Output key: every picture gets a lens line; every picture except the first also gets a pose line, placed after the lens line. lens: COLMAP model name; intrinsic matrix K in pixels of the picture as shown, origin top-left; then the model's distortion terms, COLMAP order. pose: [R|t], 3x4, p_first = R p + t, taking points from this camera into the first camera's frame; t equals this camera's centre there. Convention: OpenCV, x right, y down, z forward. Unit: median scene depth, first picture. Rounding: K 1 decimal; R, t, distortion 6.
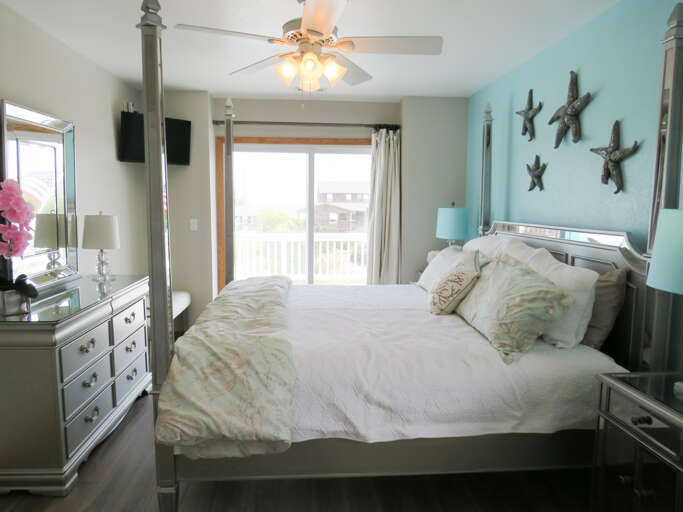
lens RADIAL K [[498.8, 0, 341.5], [0, 498.8, 256.0], [0, 0, 1]] dist [-0.006272, -0.009048]
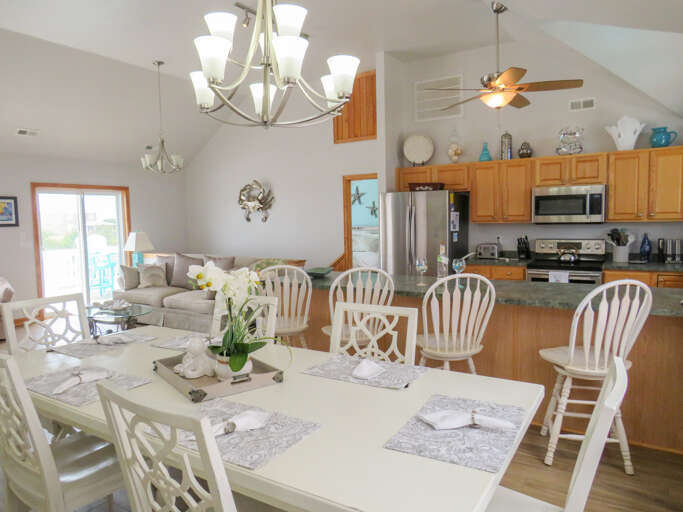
lens RADIAL K [[498.8, 0, 341.5], [0, 498.8, 256.0], [0, 0, 1]] dist [-0.006272, -0.009048]
pose [[0.595343, -0.082123, 0.799264, -0.713110], [0.128010, 0.991751, 0.006551, 0.031333], [-0.793209, 0.098414, 0.600945, -0.304503]]
